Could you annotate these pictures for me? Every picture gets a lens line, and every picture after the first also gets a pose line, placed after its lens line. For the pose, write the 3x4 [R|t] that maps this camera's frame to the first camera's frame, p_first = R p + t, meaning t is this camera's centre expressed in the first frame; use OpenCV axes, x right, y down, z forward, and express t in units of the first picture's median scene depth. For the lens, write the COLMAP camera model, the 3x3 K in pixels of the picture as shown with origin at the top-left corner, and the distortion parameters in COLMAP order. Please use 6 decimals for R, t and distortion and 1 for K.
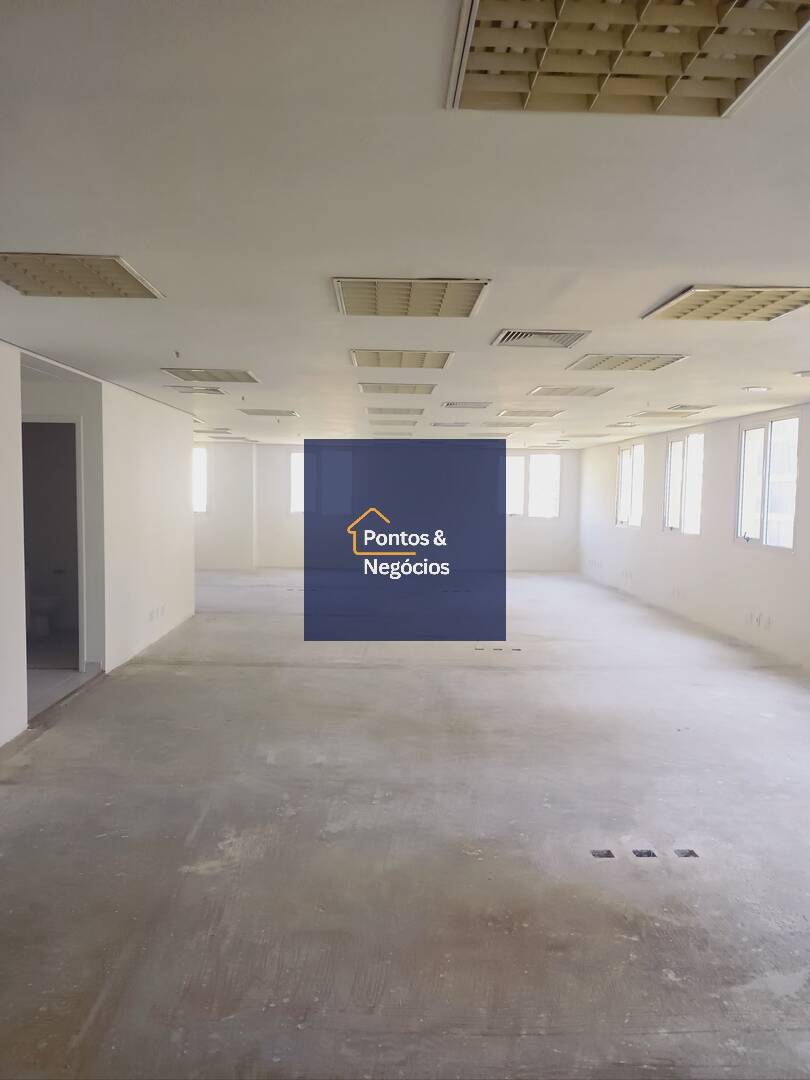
lens RADIAL K [[802.9, 0, 404.9], [0, 802.9, 541.1], [0, 0, 1]] dist [0.001043, -0.031579]
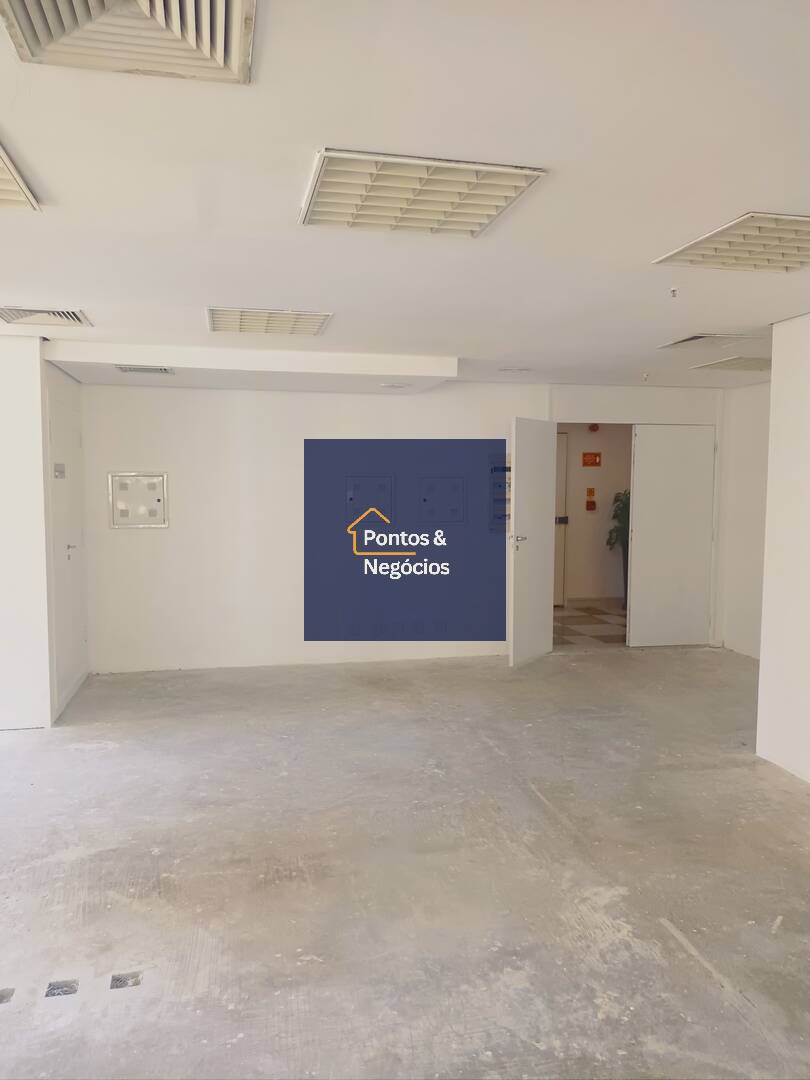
lens RADIAL K [[802.9, 0, 401.8], [0, 802.9, 540.8], [0, 0, 1]] dist [0.001043, -0.031579]
pose [[-0.982656, -0.008302, -0.185250, 0.150851], [-0.033114, 0.990796, 0.131247, -0.105229], [0.182455, 0.135105, -0.973887, 1.810060]]
